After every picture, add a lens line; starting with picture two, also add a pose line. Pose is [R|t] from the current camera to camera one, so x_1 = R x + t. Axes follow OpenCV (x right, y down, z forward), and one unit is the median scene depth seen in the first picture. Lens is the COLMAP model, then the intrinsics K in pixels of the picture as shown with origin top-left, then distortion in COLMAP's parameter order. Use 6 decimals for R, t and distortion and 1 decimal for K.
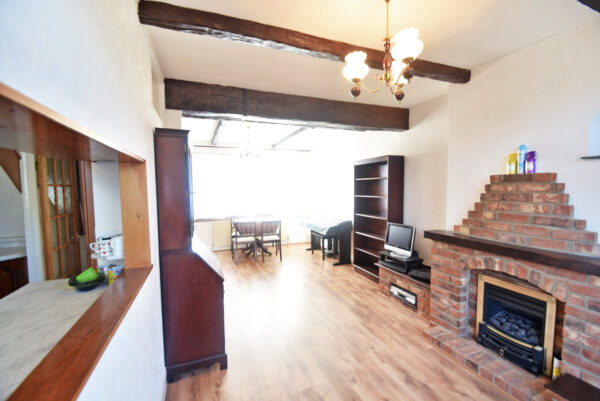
lens RADIAL K [[256.5, 0, 300.0], [0, 256.5, 200.5], [0, 0, 1]] dist [0.001182, -0.016050]
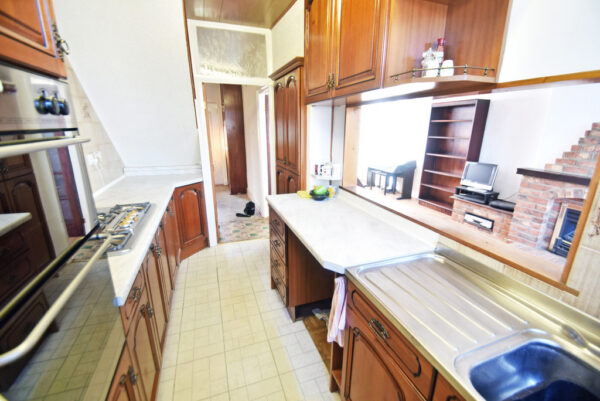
lens RADIAL K [[256.5, 0, 300.0], [0, 256.5, 200.5], [0, 0, 1]] dist [0.001182, -0.016050]
pose [[0.999324, 0.025491, -0.026499, -0.497914], [-0.018857, 0.973987, 0.225817, 0.017509], [0.031566, -0.225164, 0.973809, -0.225102]]
